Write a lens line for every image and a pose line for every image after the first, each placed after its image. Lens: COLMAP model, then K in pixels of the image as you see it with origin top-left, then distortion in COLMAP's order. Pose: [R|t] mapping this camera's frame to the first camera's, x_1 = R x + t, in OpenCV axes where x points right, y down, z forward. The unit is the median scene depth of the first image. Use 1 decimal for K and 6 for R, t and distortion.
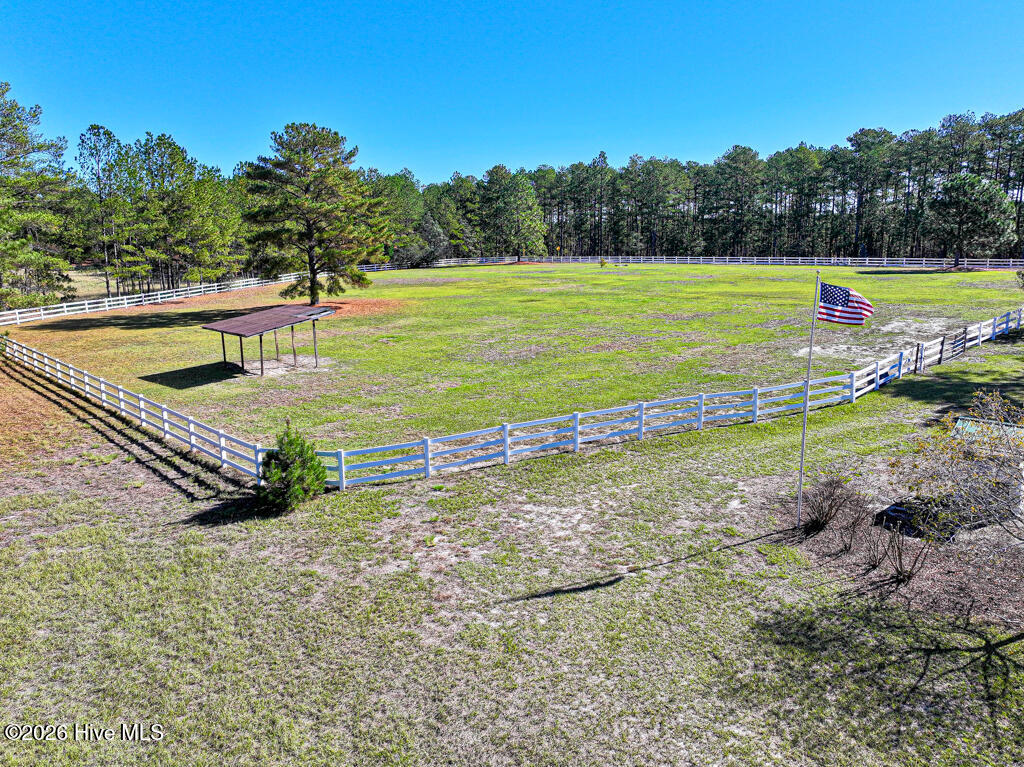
lens RADIAL K [[717.3, 0, 510.2], [0, 717.3, 385.7], [0, 0, 1]] dist [0.026545, -0.000276]
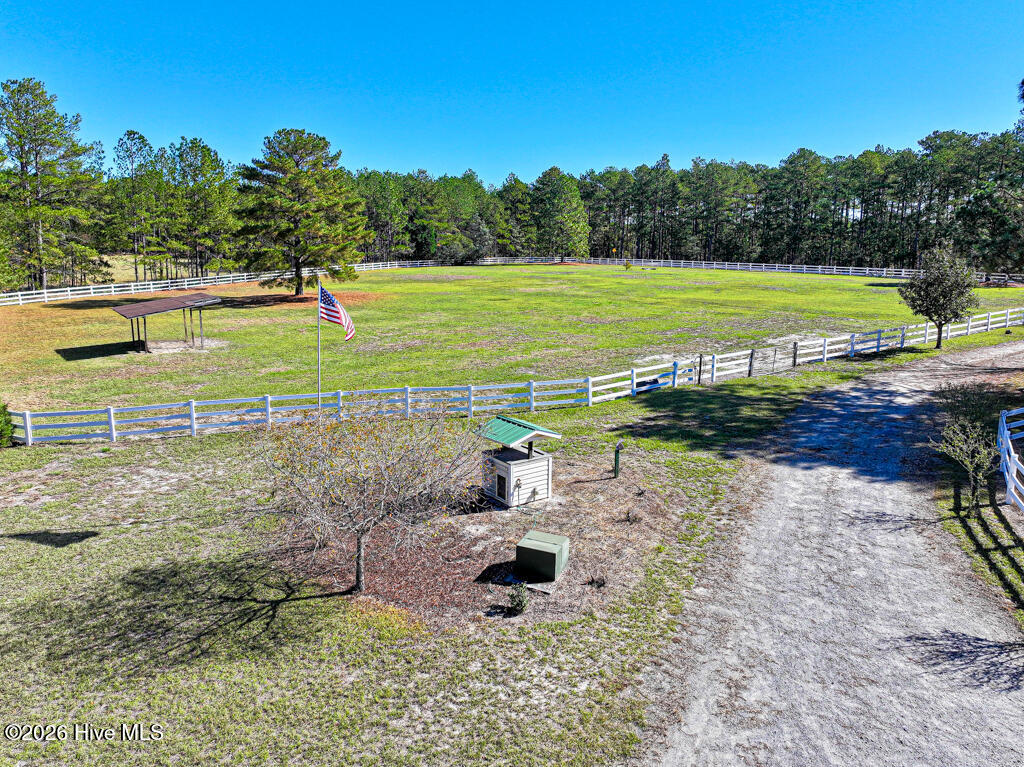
lens RADIAL K [[717.3, 0, 515.3], [0, 717.3, 380.8], [0, 0, 1]] dist [0.026545, -0.000276]
pose [[0.983967, 0.058389, -0.168521, 0.162692], [-0.059318, 0.998239, -0.000477, -0.001920], [0.168196, 0.010465, 0.985698, -0.010274]]
